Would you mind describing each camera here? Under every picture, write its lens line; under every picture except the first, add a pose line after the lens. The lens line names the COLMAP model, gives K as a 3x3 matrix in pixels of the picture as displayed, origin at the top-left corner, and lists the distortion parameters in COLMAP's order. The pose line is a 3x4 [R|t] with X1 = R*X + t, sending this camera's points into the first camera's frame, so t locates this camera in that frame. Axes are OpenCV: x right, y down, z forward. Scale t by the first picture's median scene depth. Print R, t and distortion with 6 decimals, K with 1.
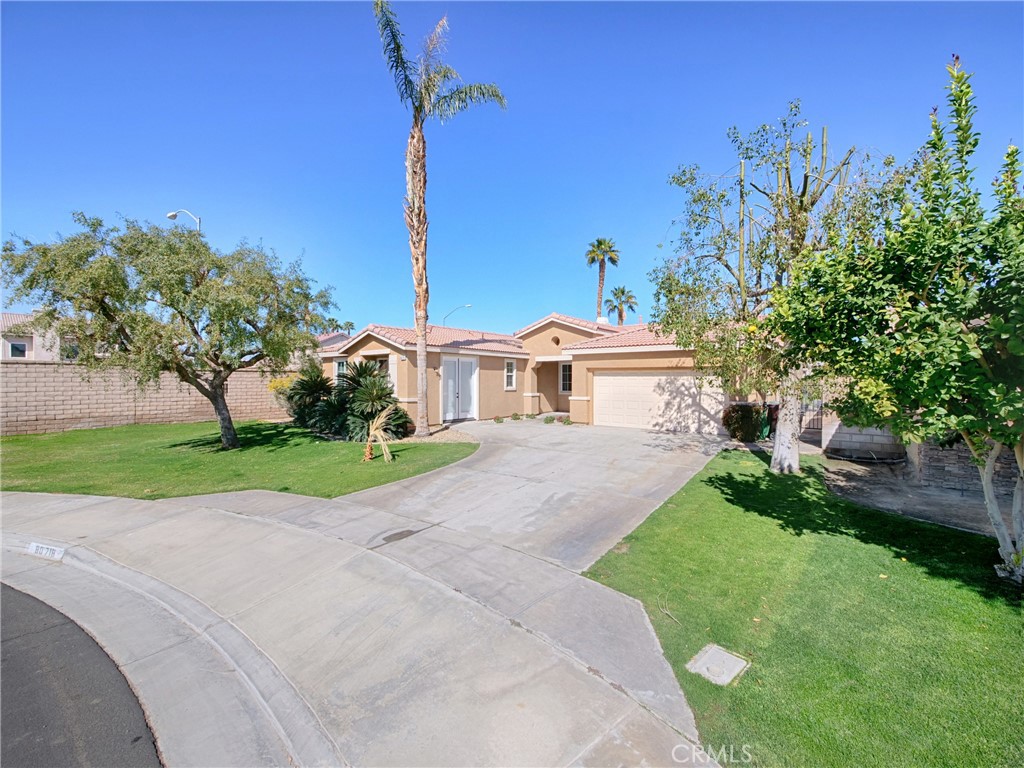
lens RADIAL K [[432.4, 0, 512.9], [0, 432.4, 390.1], [0, 0, 1]] dist [-0.005159, 0.000232]
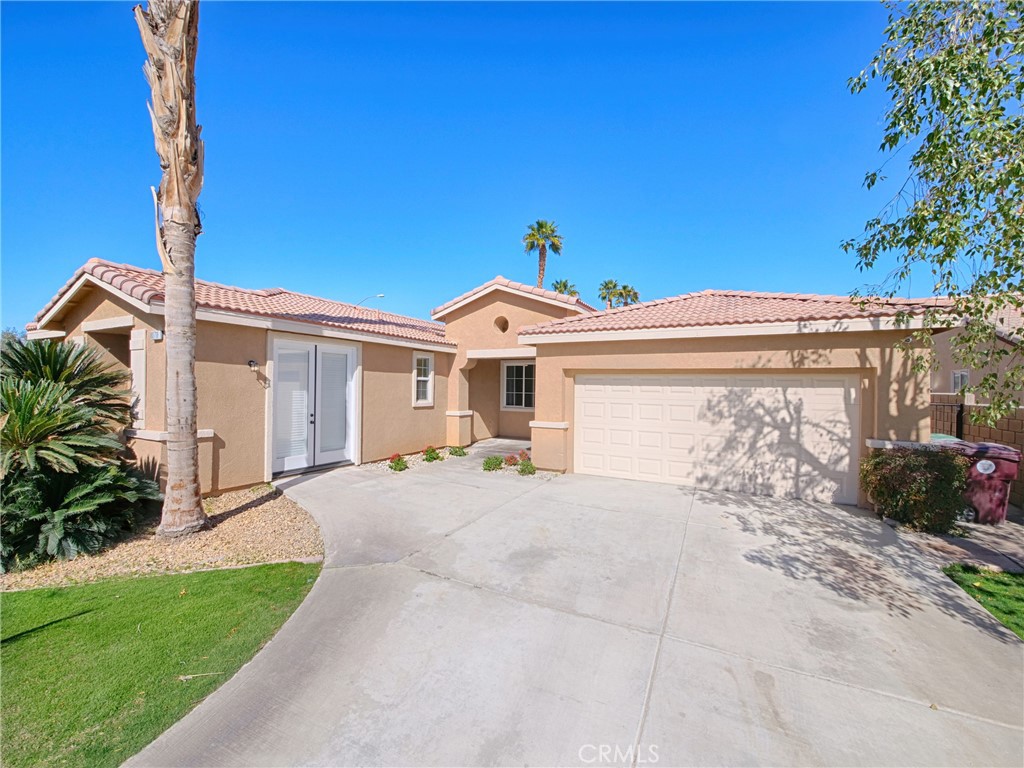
lens RADIAL K [[404.1, 0, 522.8], [0, 404.1, 381.4], [0, 0, 1]] dist [-0.006829, -0.000063]
pose [[0.977494, 0.014349, 0.210473, 0.012153], [-0.006958, 0.999334, -0.035815, -0.016956], [-0.210847, 0.033545, 0.976943, 0.497948]]
